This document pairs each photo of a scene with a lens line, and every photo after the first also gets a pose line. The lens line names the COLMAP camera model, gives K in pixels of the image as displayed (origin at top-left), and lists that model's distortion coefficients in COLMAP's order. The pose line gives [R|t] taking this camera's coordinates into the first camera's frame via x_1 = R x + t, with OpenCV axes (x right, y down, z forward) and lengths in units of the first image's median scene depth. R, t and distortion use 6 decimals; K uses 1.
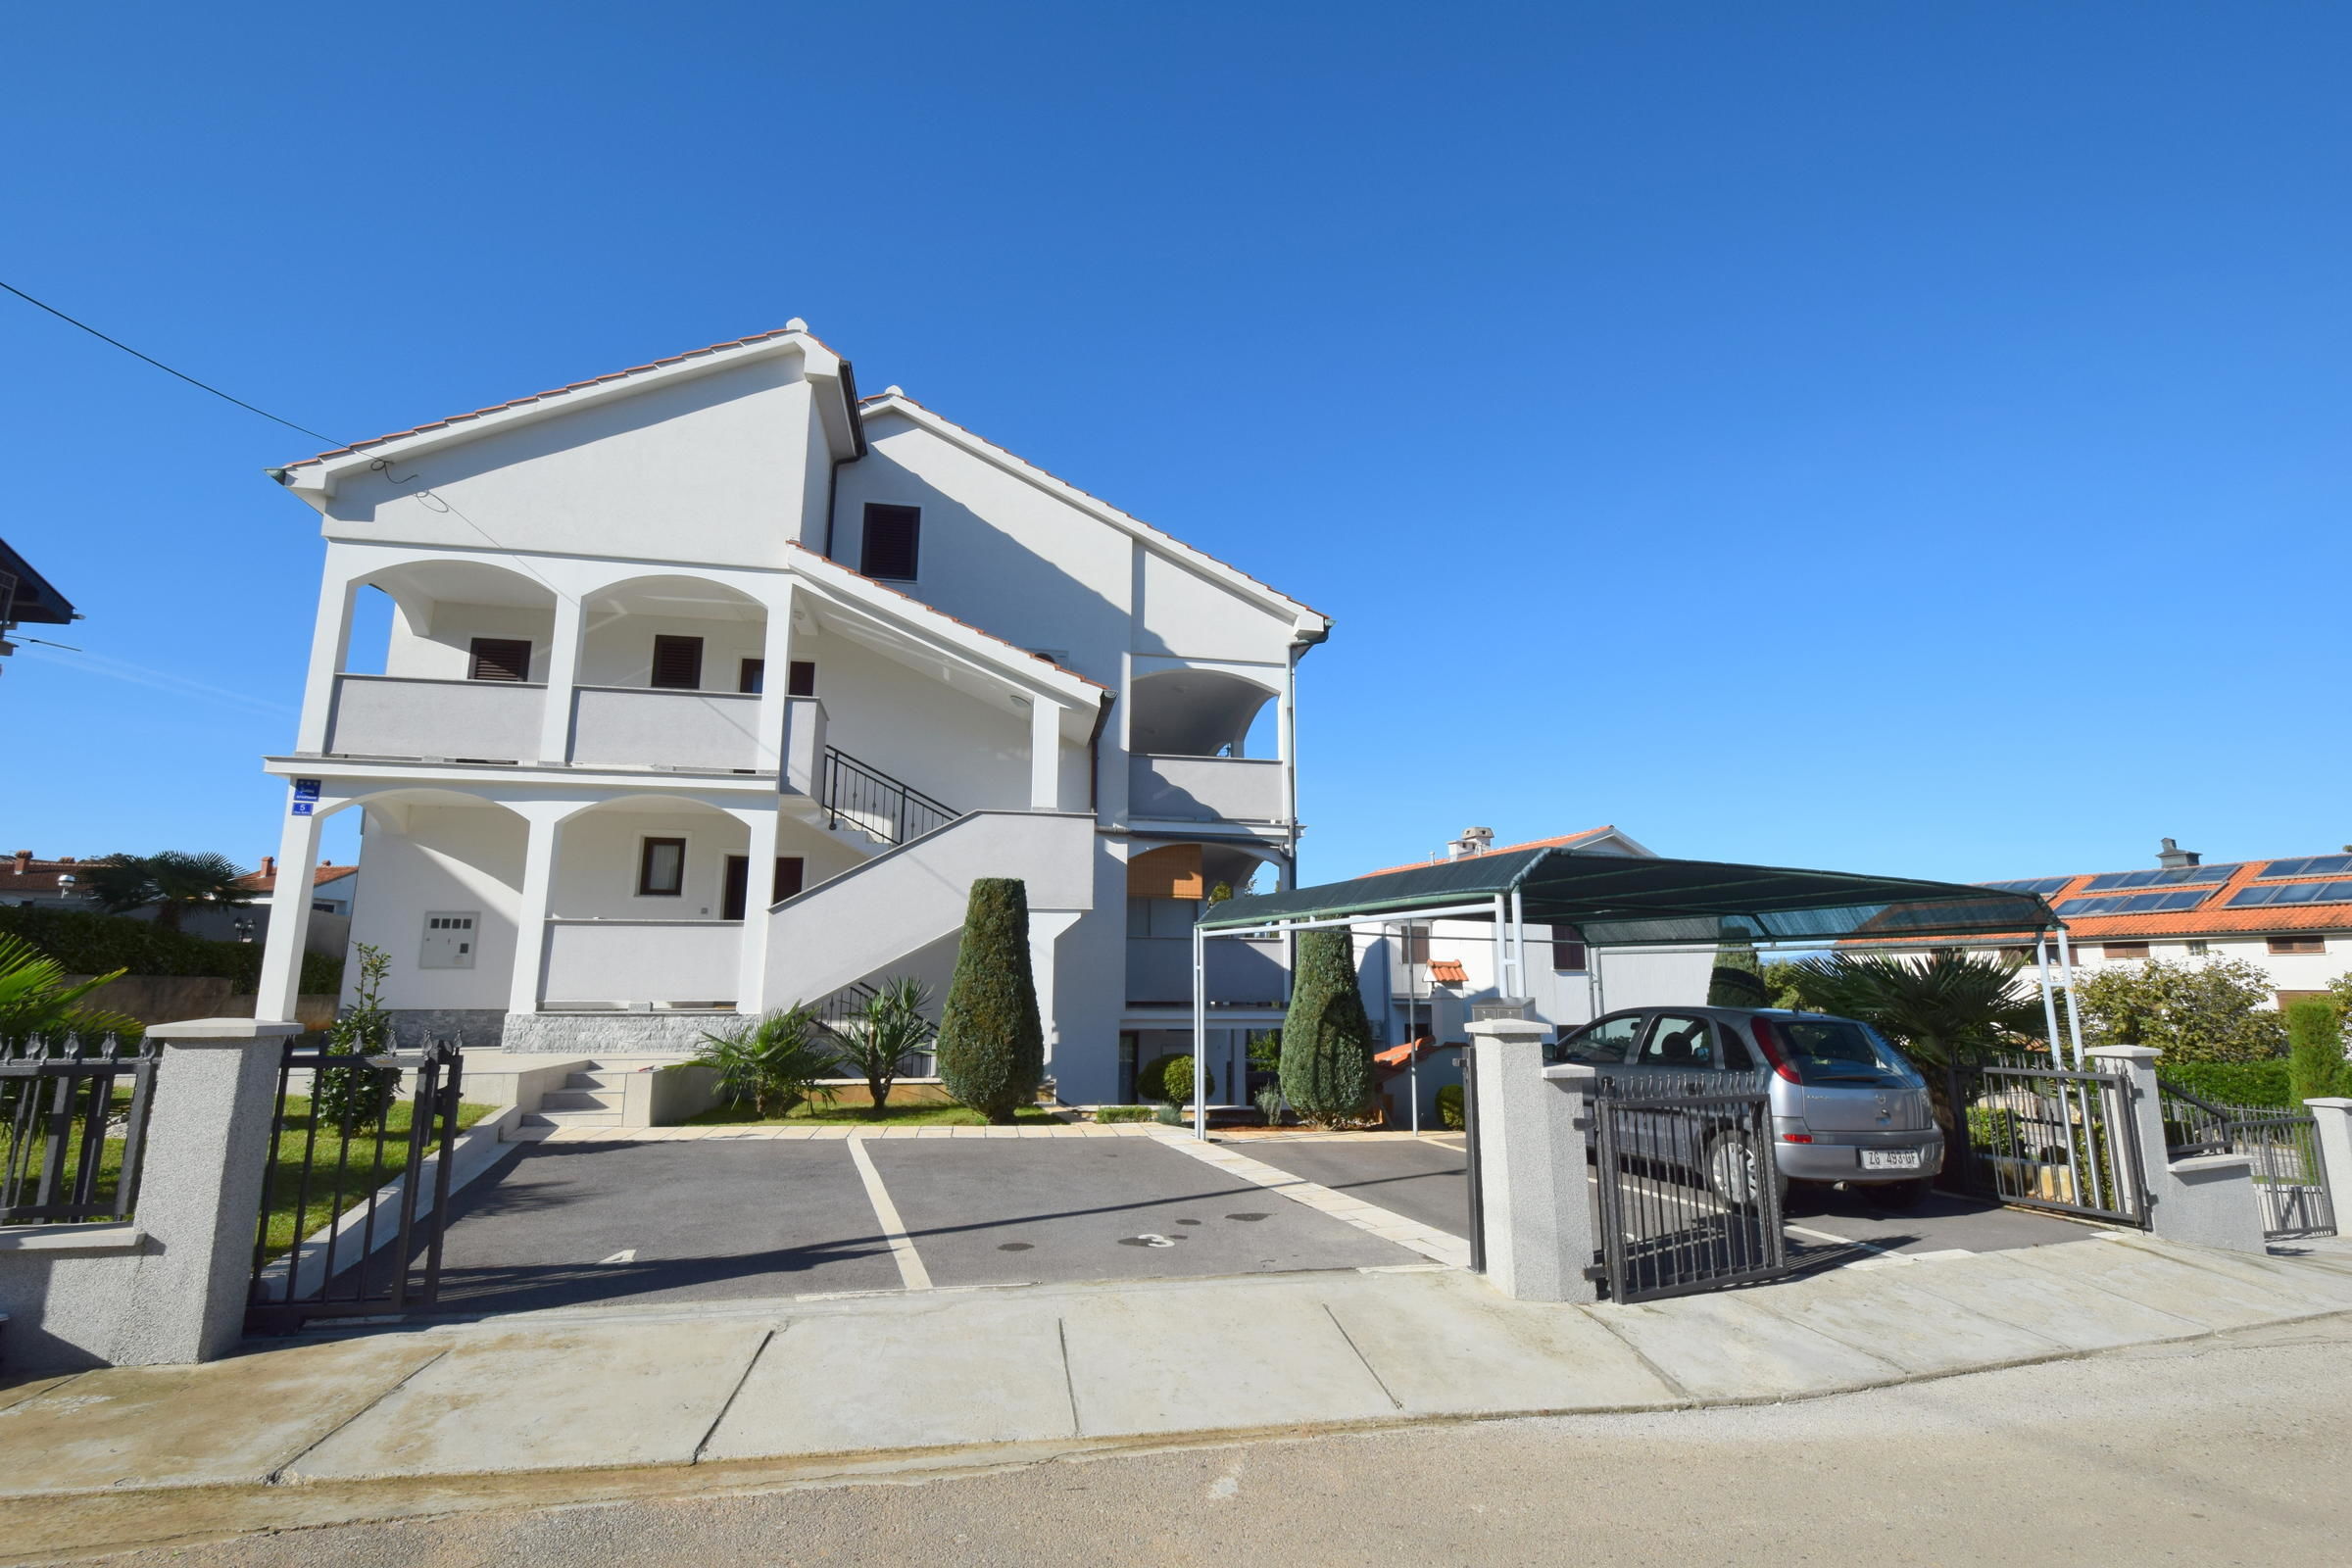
lens RADIAL K [[1029.0, 0, 1189.0], [0, 1029.0, 808.3], [0, 0, 1]] dist [0.014420, -0.015442]
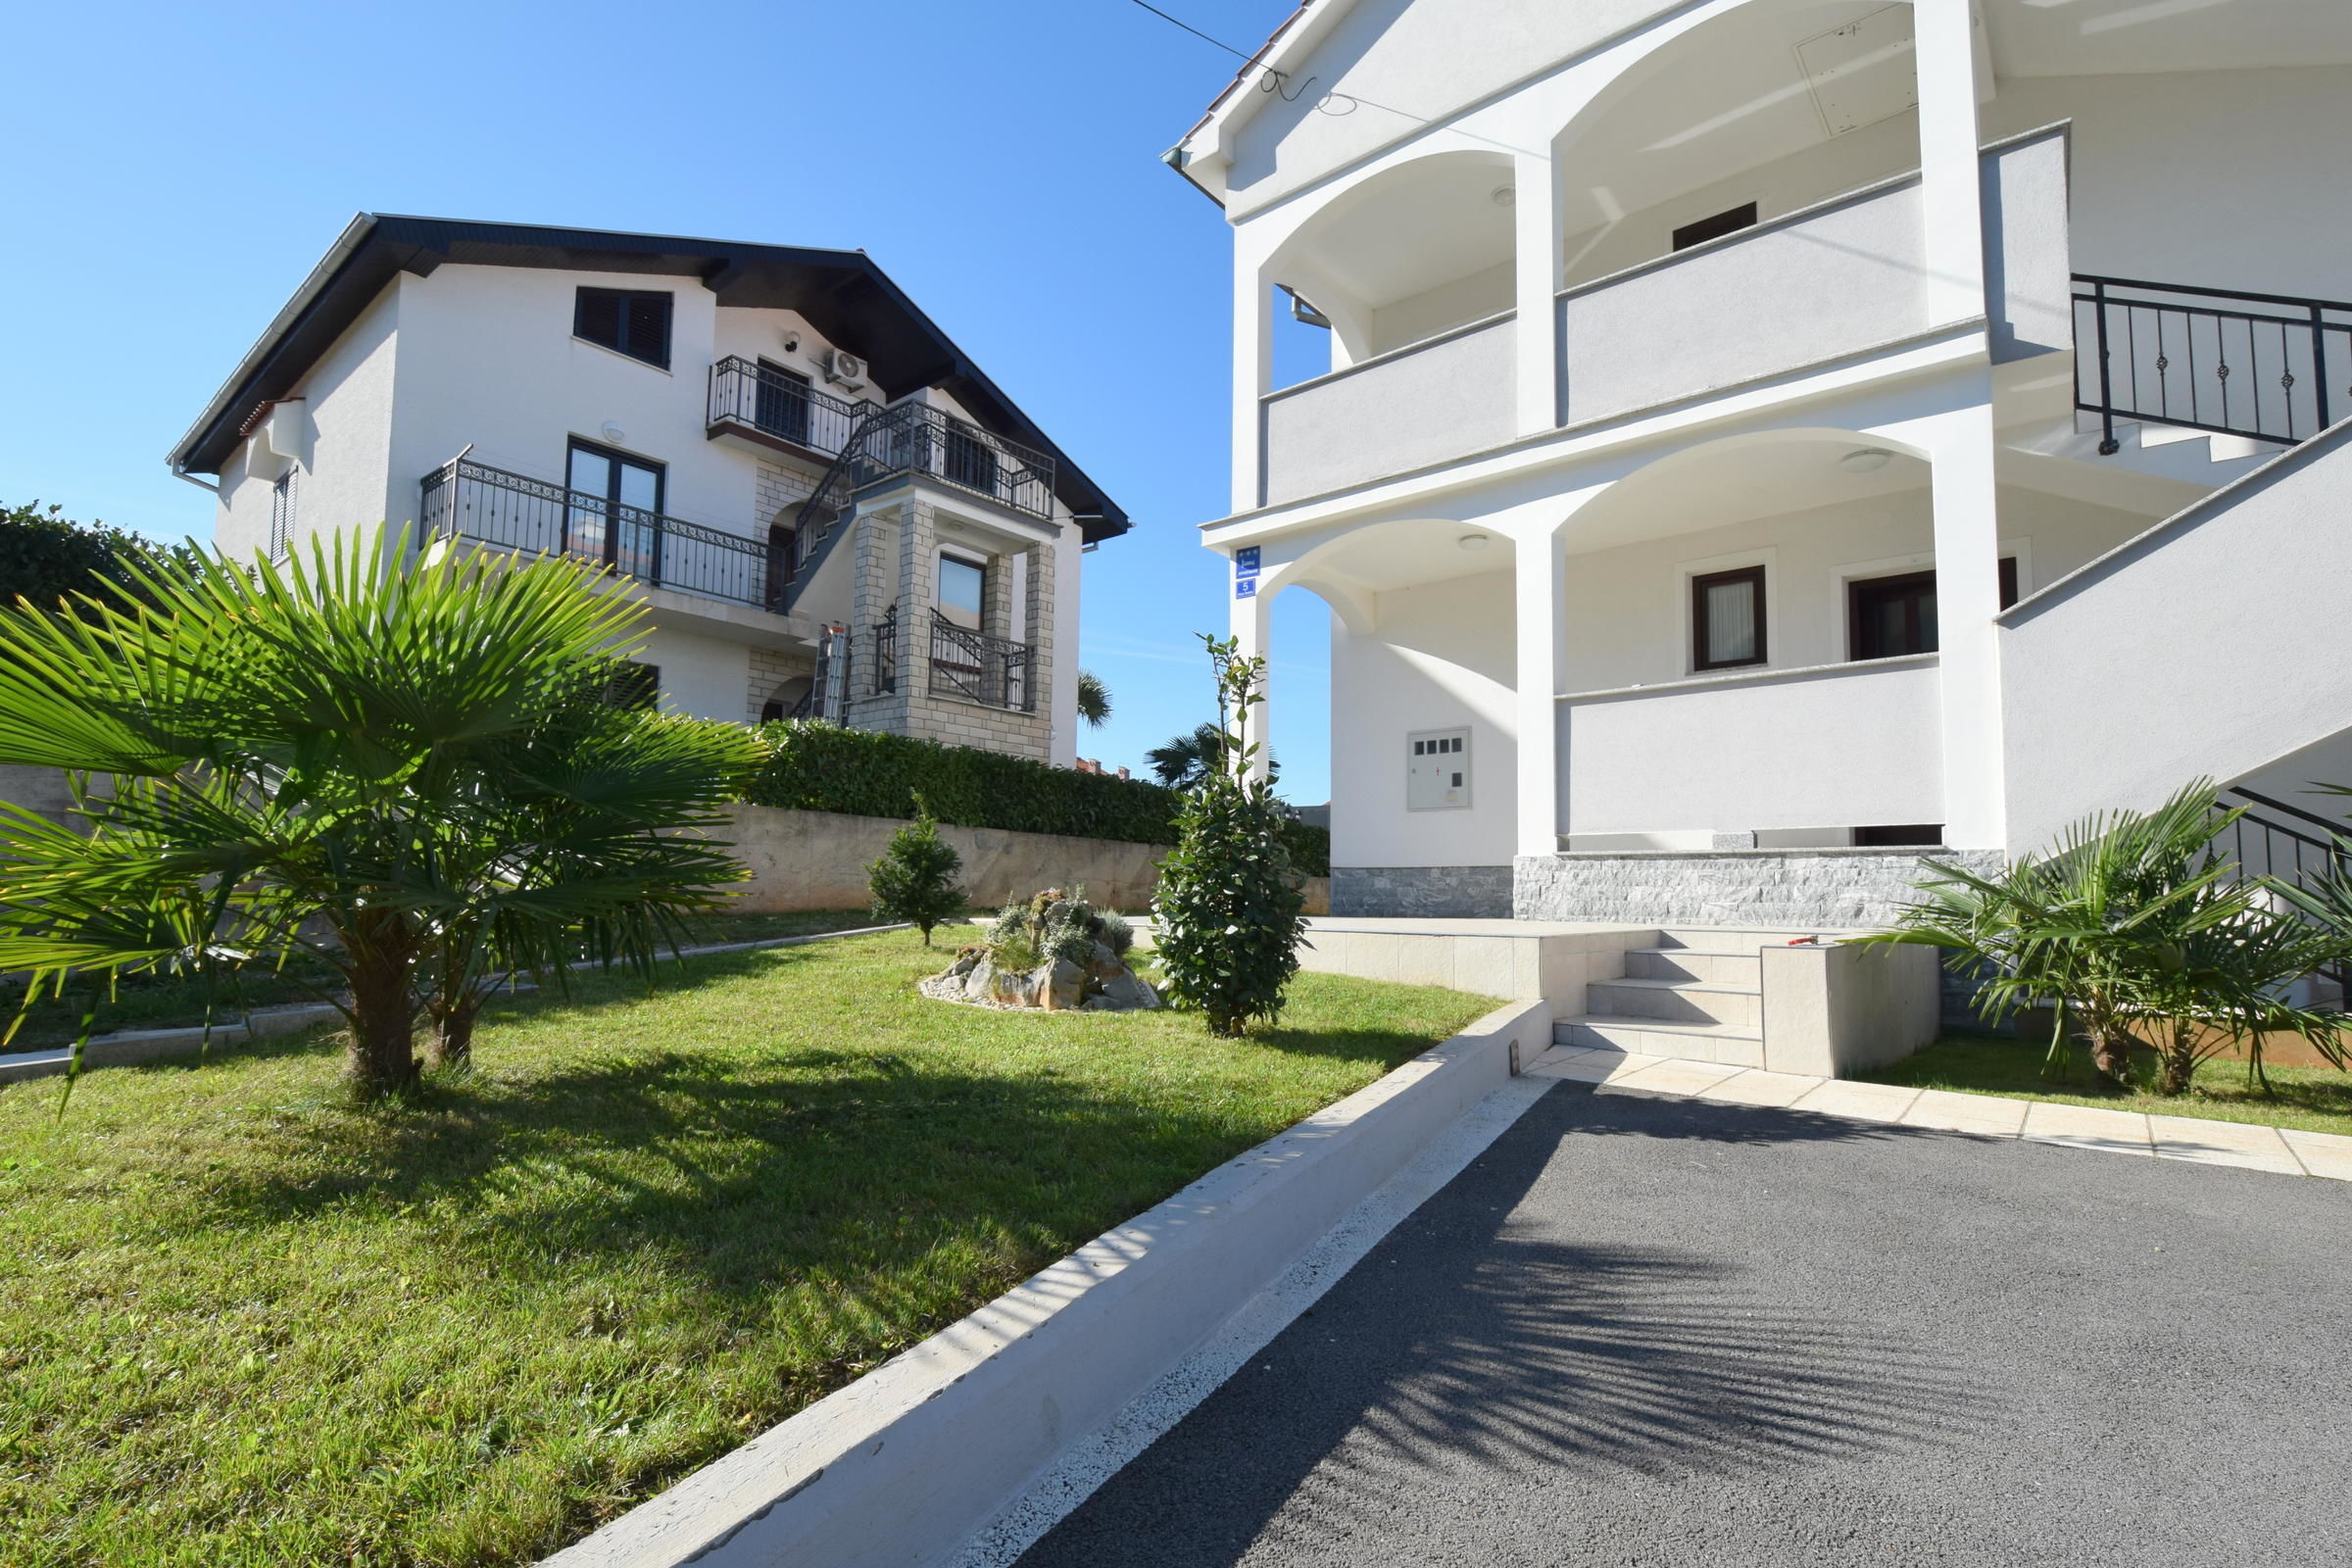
lens RADIAL K [[1129.2, 0, 1174.6], [0, 1129.2, 810.8], [0, 0, 1]] dist [-0.004408, -0.000413]
pose [[0.633966, -0.050465, -0.771713, -0.264391], [0.118212, 0.992466, 0.032211, 0.123303], [0.764273, -0.111647, 0.635155, 0.413043]]
